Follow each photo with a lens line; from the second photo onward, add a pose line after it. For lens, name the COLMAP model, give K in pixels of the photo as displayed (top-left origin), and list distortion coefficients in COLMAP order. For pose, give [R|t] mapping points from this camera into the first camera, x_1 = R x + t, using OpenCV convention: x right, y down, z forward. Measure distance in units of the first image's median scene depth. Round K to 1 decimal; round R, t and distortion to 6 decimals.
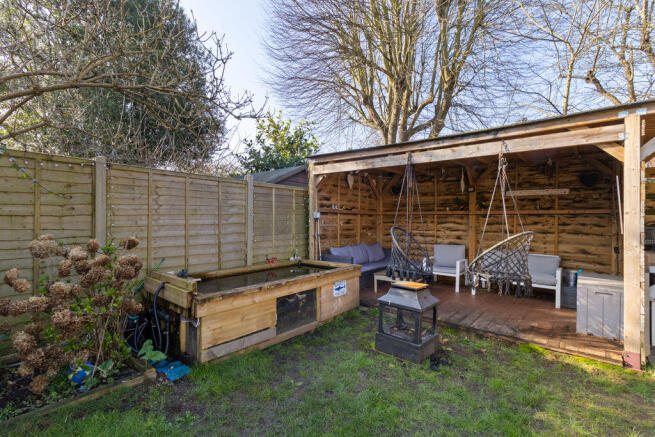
lens RADIAL K [[306.0, 0, 328.0], [0, 306.0, 214.4], [0, 0, 1]] dist [0.000966, 0.000569]
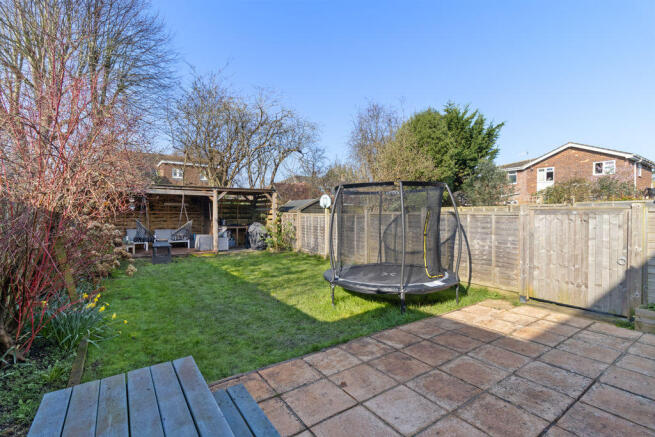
lens RADIAL K [[306.0, 0, 328.0], [0, 306.0, 214.4], [0, 0, 1]] dist [0.000966, 0.000569]
pose [[0.274520, -0.012098, 0.961505, -2.225495], [0.001287, 0.999925, 0.012214, -0.041747], [-0.961580, -0.002115, 0.274515, -1.378169]]
